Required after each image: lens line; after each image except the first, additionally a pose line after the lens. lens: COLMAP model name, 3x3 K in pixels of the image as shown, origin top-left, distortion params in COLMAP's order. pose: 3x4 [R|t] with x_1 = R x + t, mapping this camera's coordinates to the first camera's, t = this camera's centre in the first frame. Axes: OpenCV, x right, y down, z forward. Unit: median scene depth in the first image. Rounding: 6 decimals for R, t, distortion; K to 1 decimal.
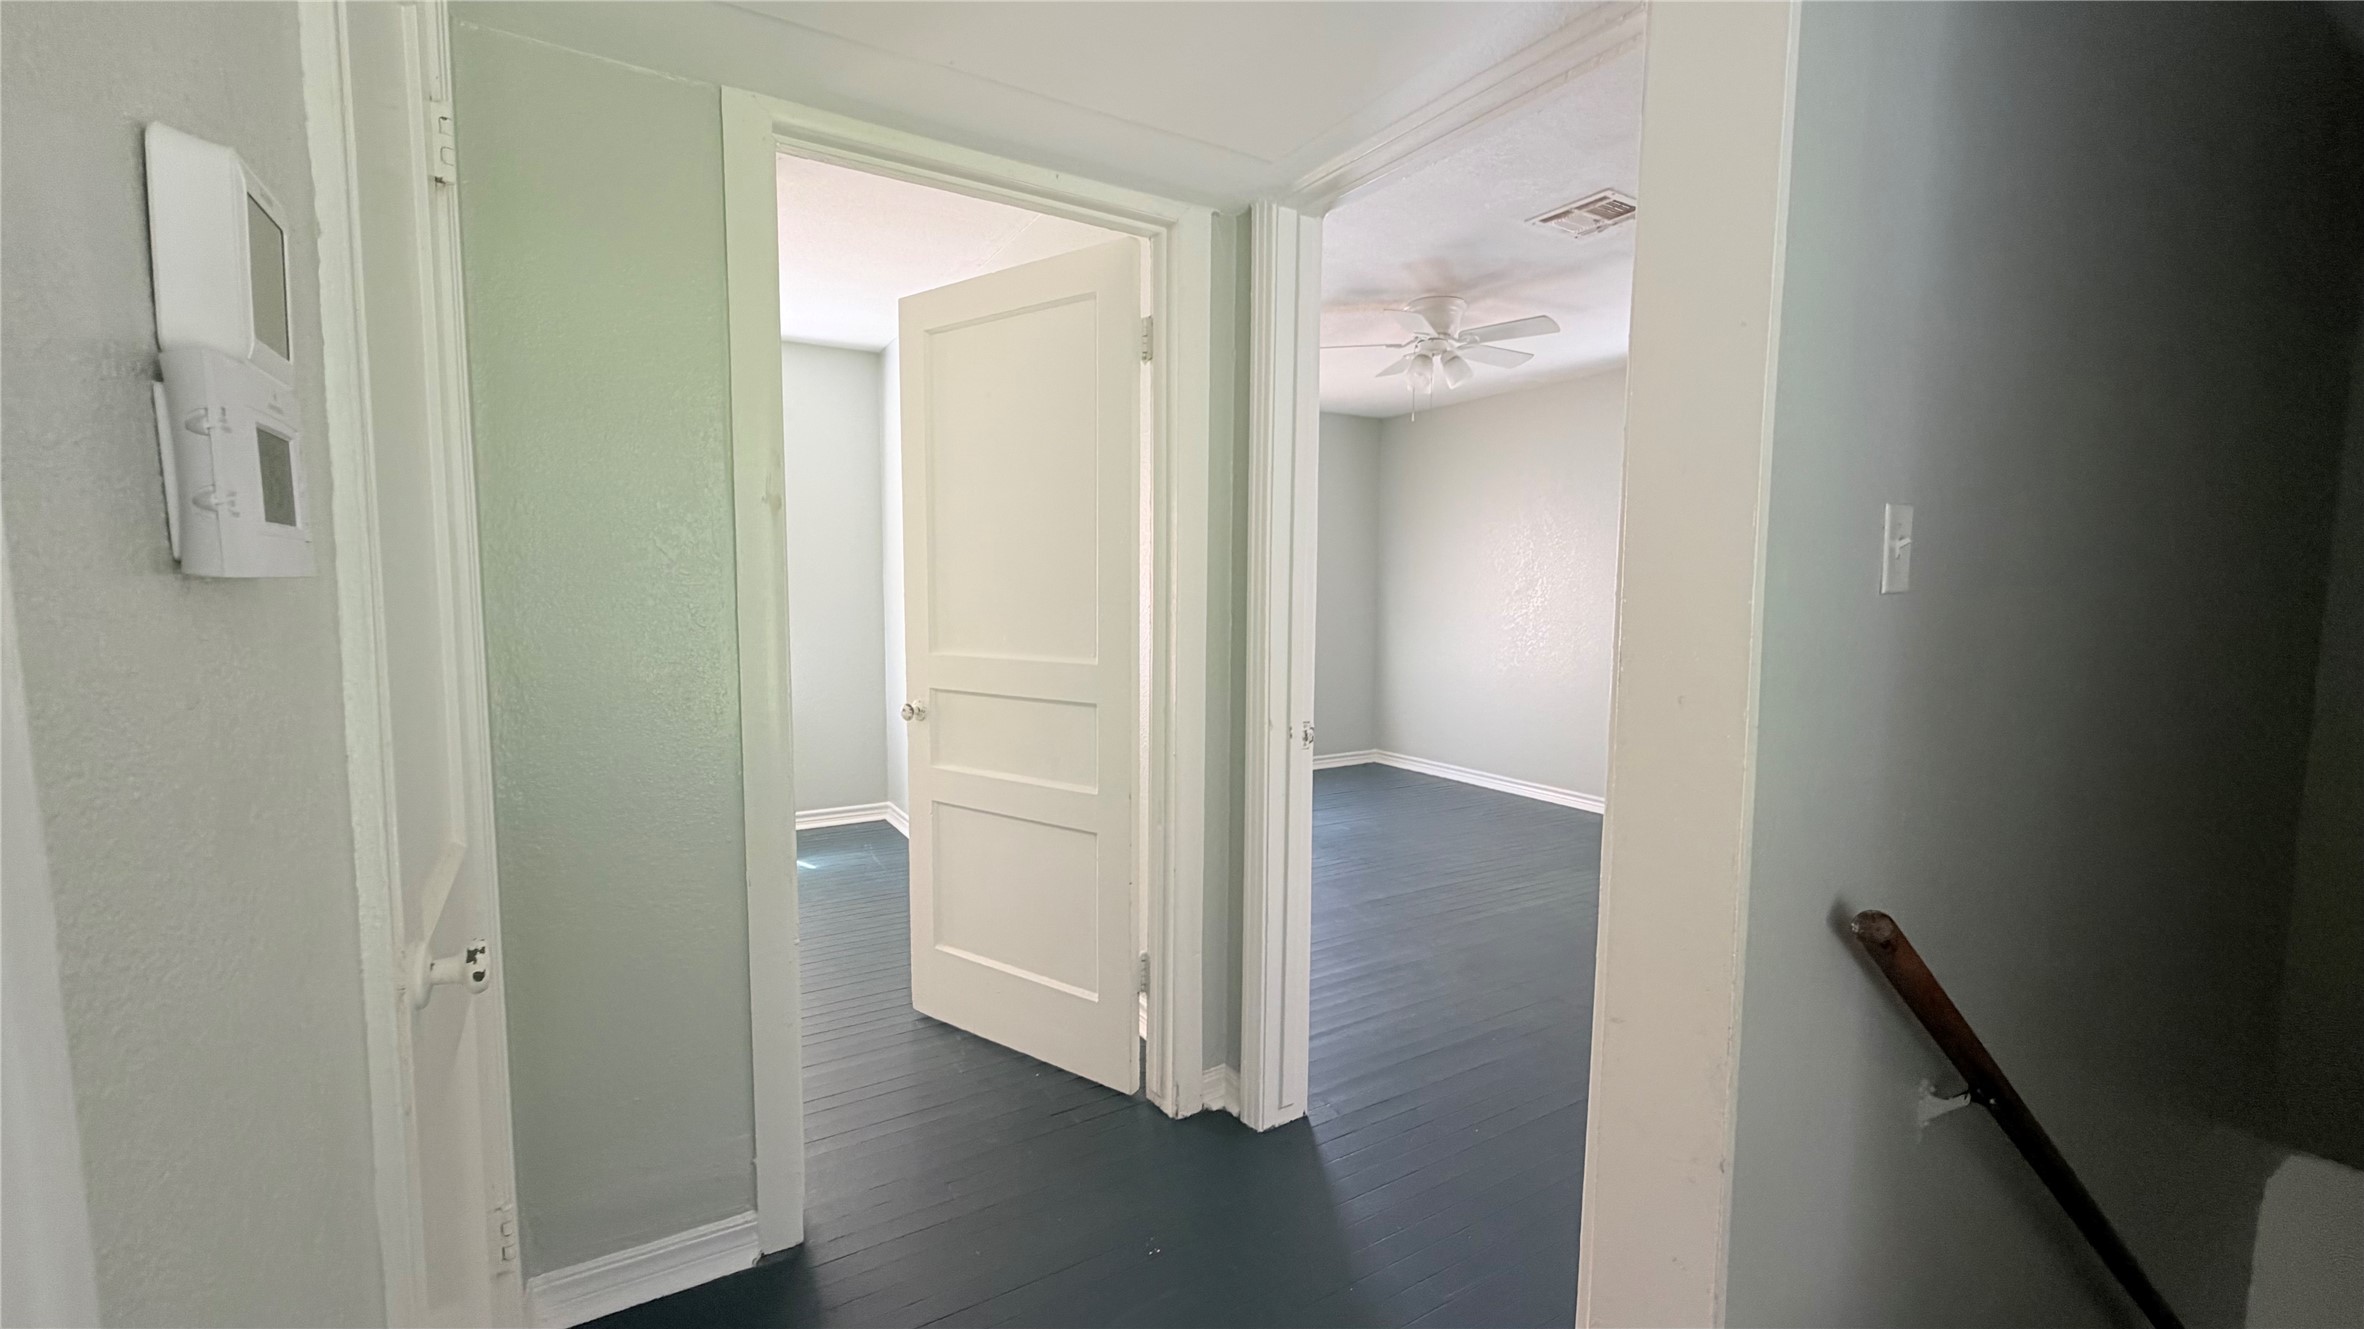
lens RADIAL K [[937.8, 0, 1175.0], [0, 937.8, 664.2], [0, 0, 1]] dist [-0.001762, -0.000148]
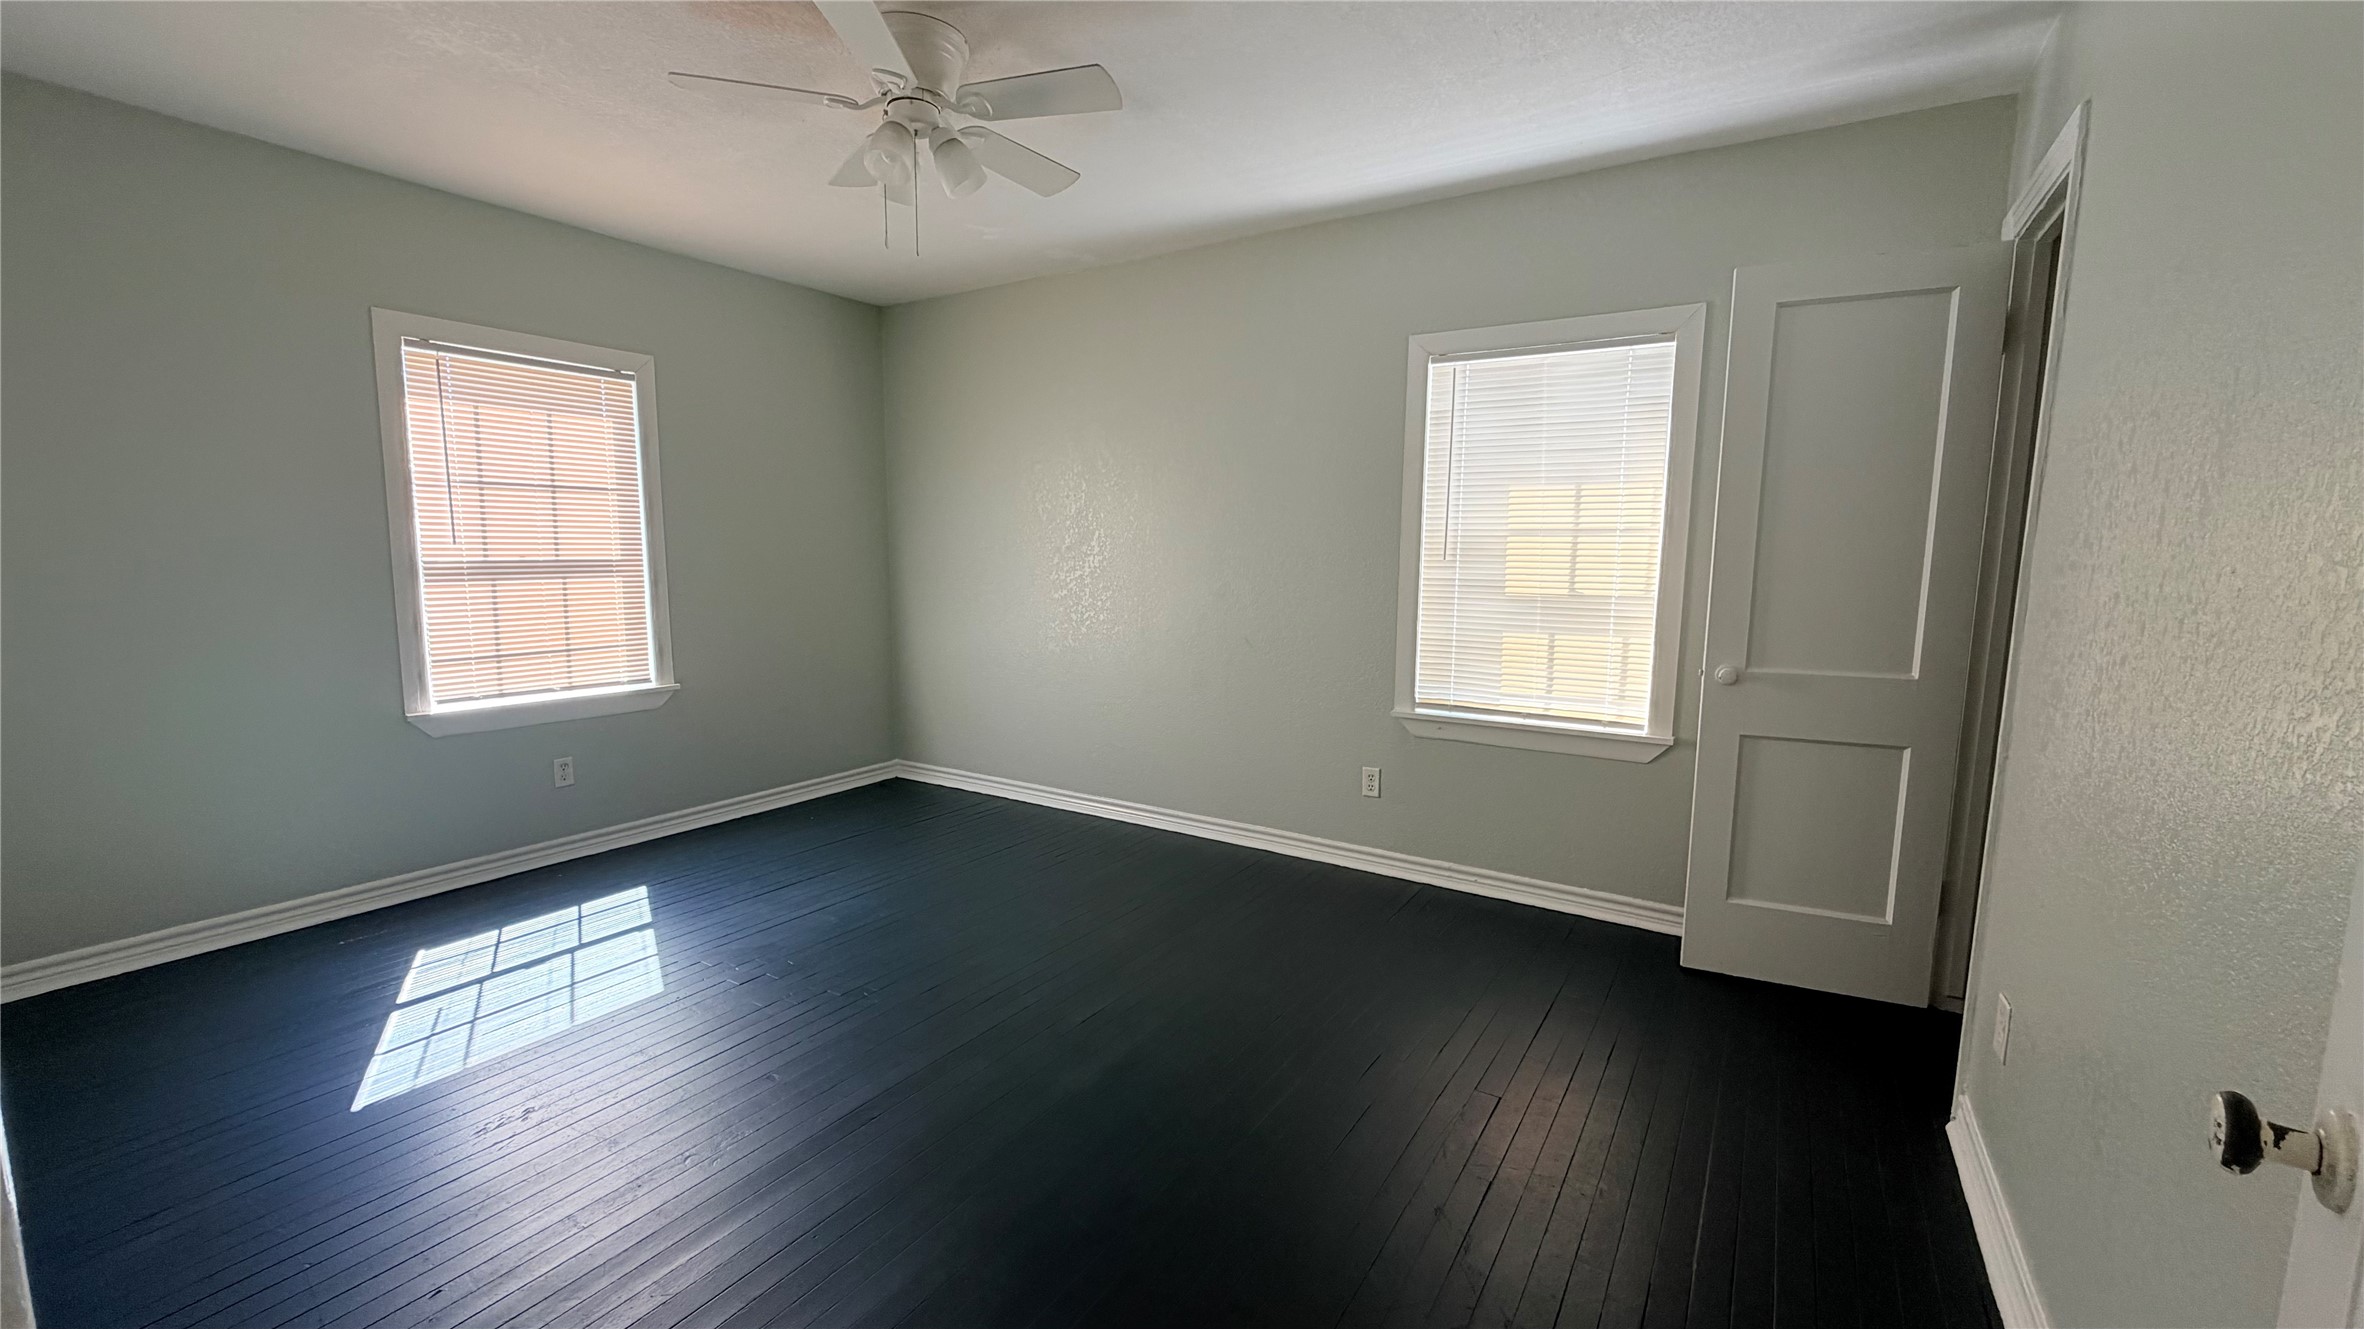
lens RADIAL K [[937.8, 0, 1175.0], [0, 937.8, 664.2], [0, 0, 1]] dist [-0.001762, -0.000148]
pose [[0.892603, -0.059365, 0.446917, 0.142172], [0.036466, 0.997551, 0.059676, -0.037159], [-0.449365, -0.036970, 0.892583, 0.409961]]
